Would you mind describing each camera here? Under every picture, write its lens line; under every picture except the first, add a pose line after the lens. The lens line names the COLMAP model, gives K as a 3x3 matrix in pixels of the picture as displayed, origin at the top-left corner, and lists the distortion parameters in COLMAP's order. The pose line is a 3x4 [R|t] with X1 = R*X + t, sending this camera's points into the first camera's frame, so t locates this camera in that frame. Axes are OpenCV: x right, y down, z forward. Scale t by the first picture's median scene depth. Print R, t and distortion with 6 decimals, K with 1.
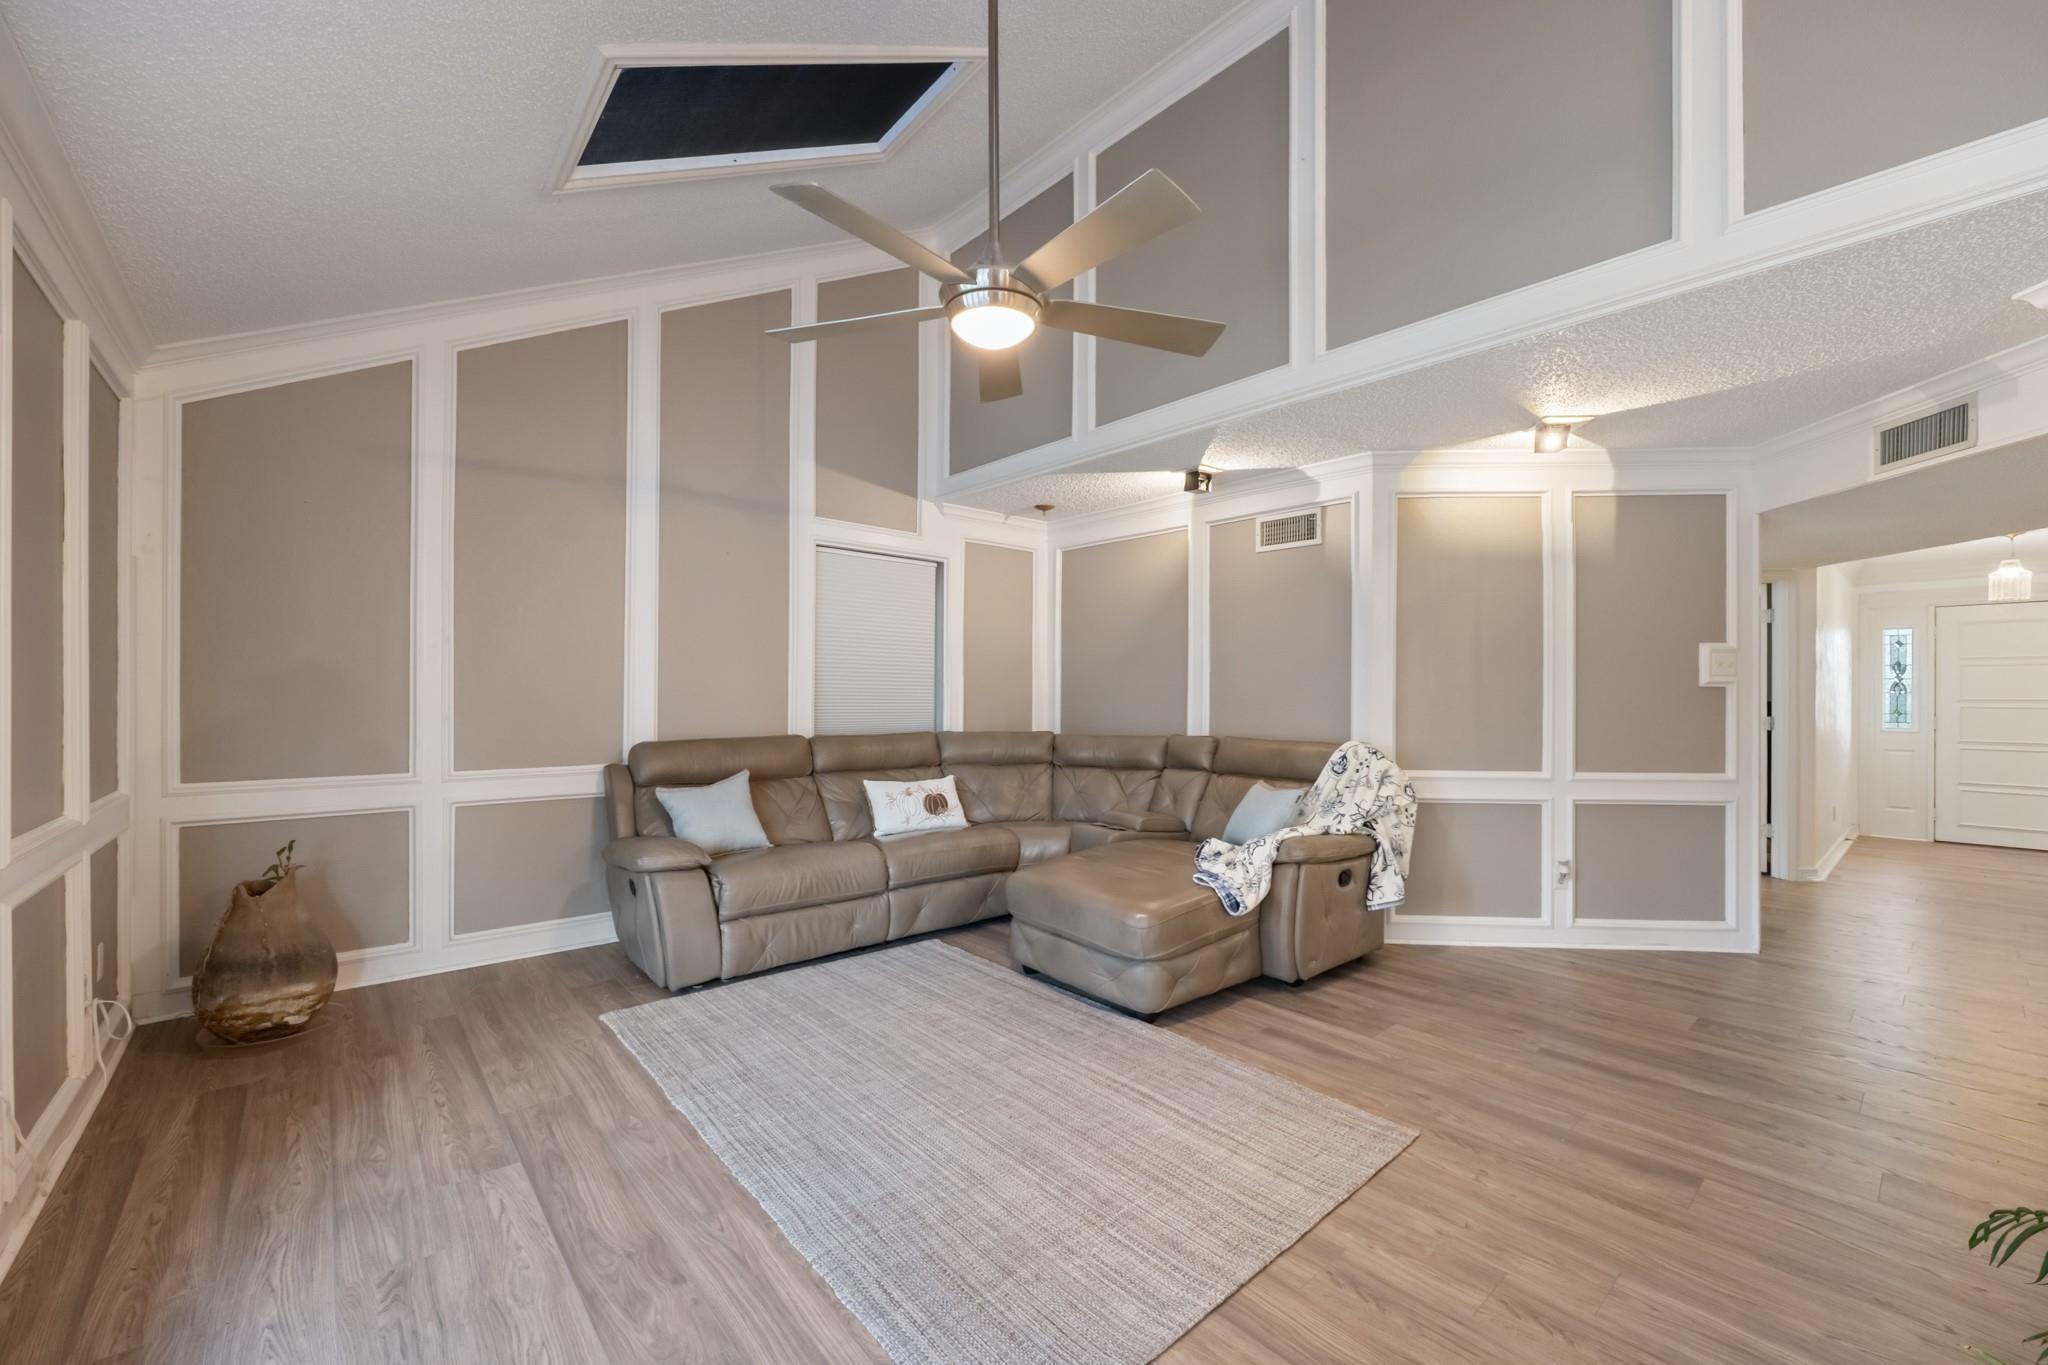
lens RADIAL K [[823.0, 0, 1031.6], [0, 823.0, 682.4], [0, 0, 1]] dist [-0.008292, 0.000984]
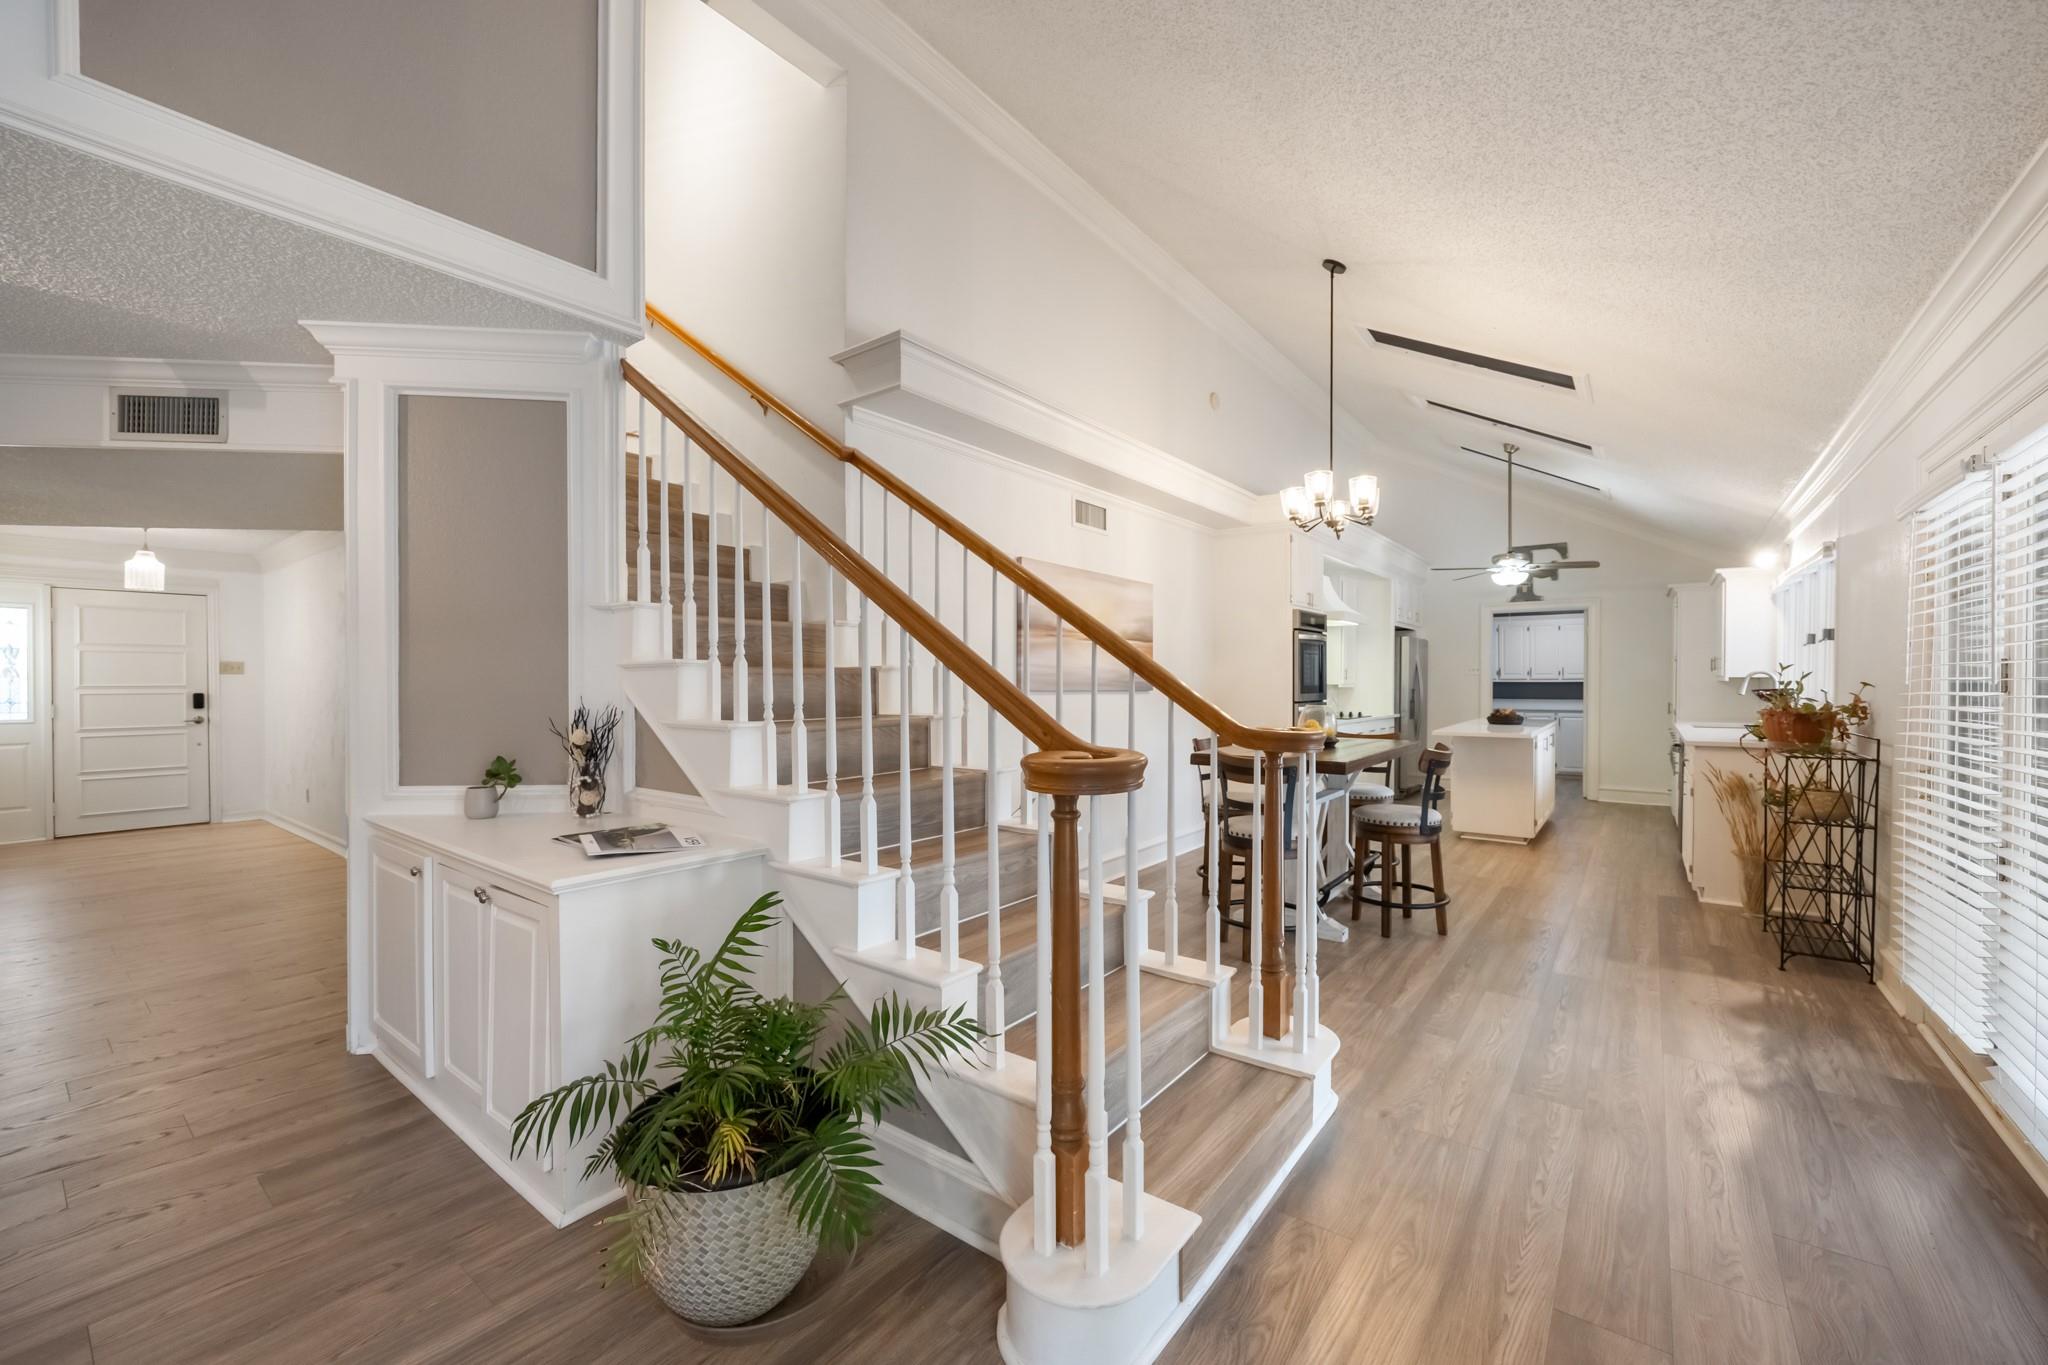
lens RADIAL K [[823.0, 0, 1018.7], [0, 823.0, 689.9], [0, 0, 1]] dist [-0.008292, 0.000984]
pose [[-0.192883, -0.015218, 0.981104, -0.067583], [-0.014354, 0.999816, 0.012686, -0.006159], [-0.981117, -0.011636, -0.193066, 0.257433]]
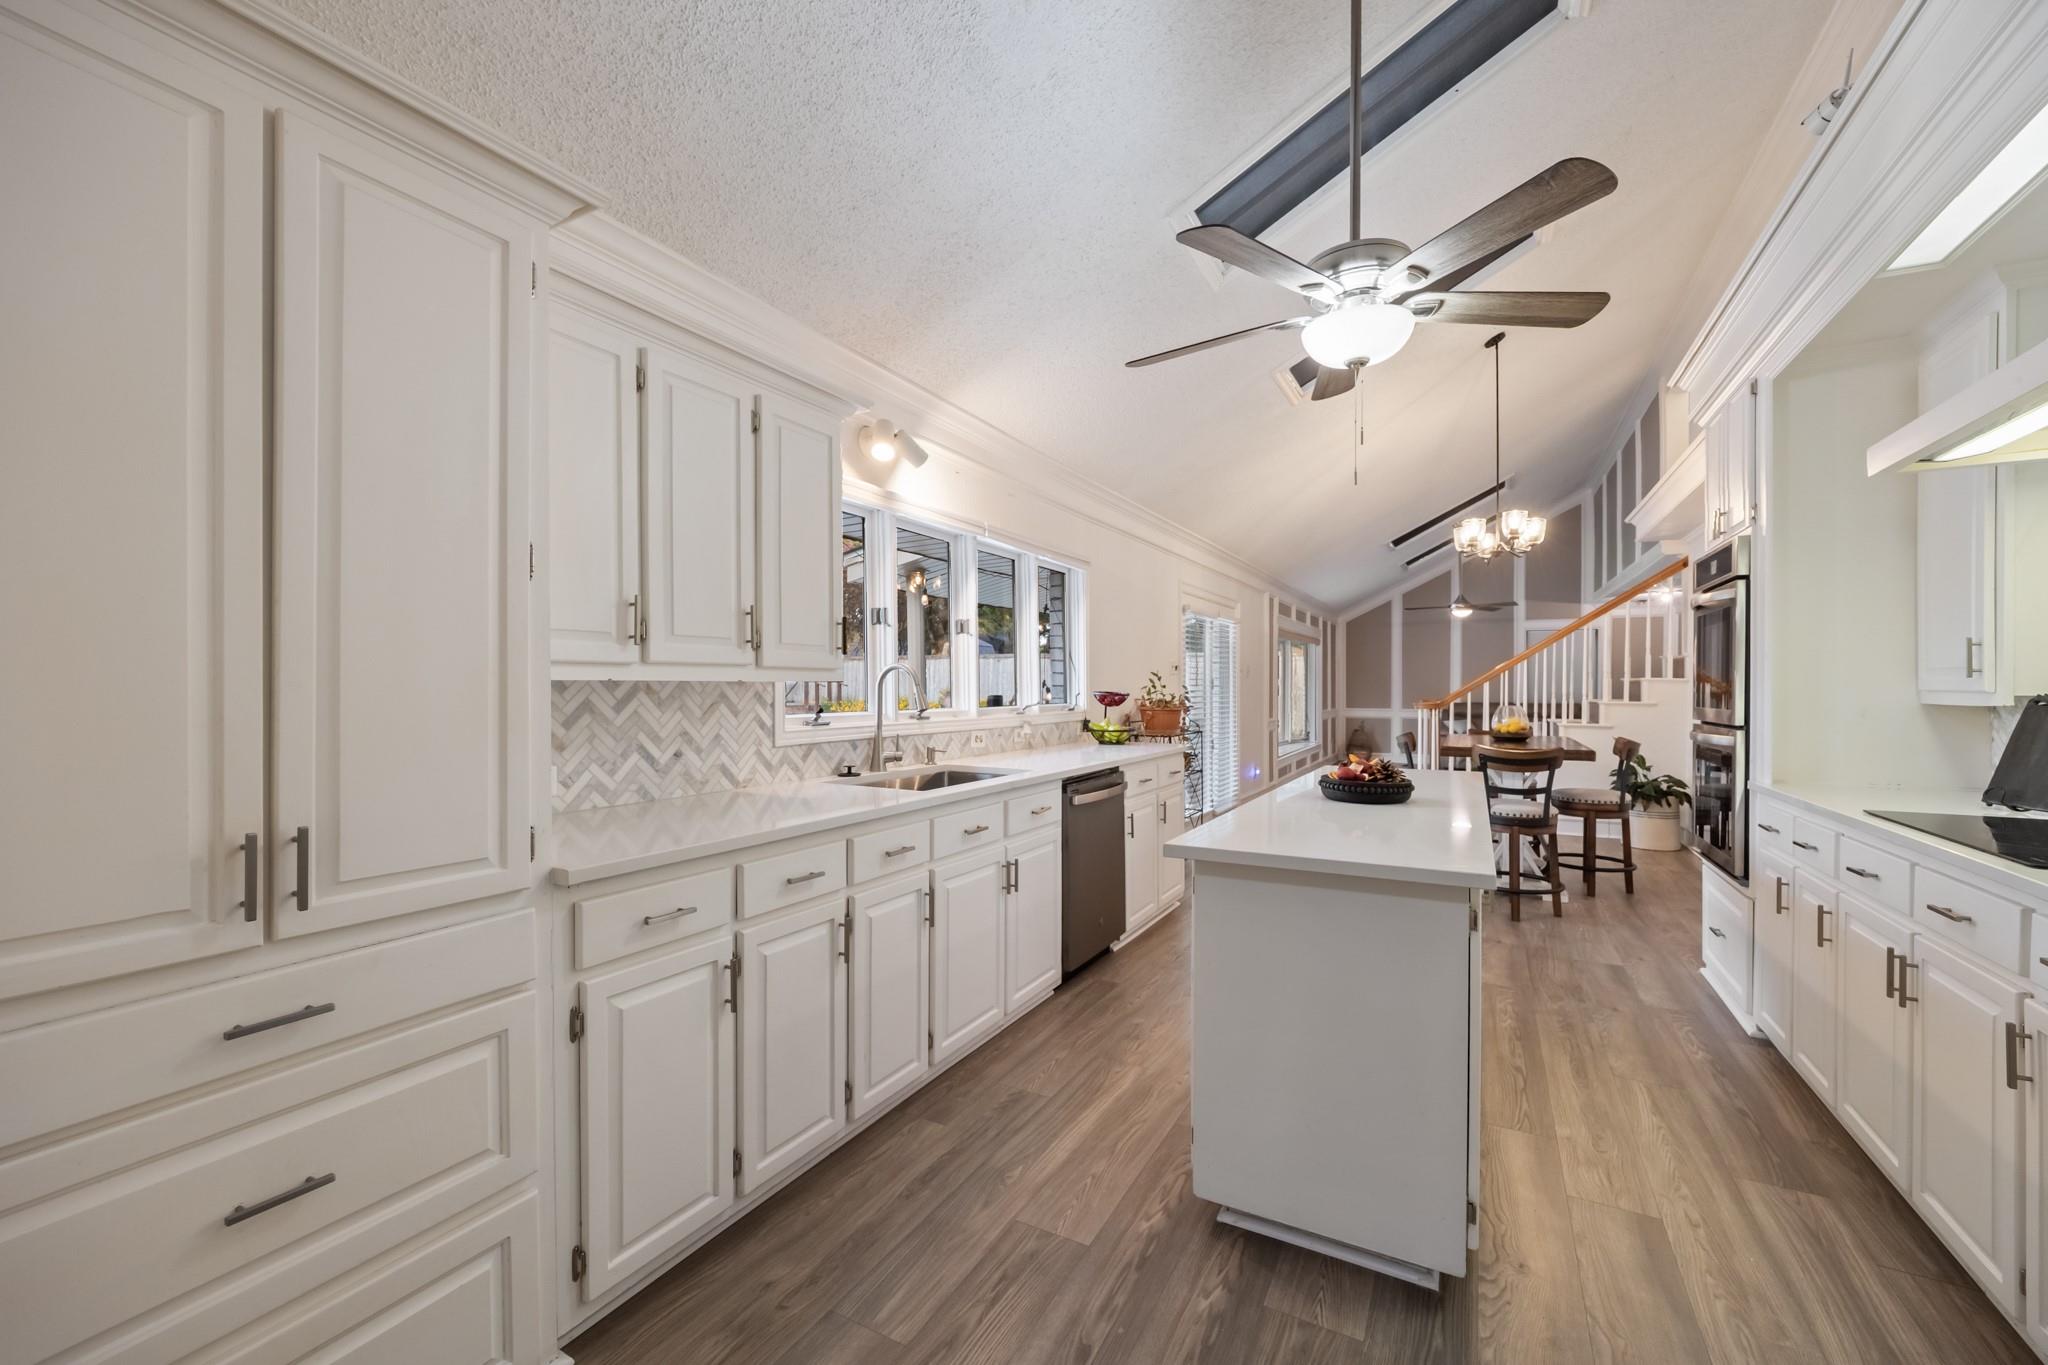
lens RADIAL K [[823.0, 0, 1048.9], [0, 823.0, 686.5], [0, 0, 1]] dist [-0.008292, 0.000984]
pose [[0.359973, -0.008148, -0.932927, 3.223040], [0.016675, 0.999858, -0.002299, -0.020844], [0.932814, -0.014729, 0.360058, -2.695637]]
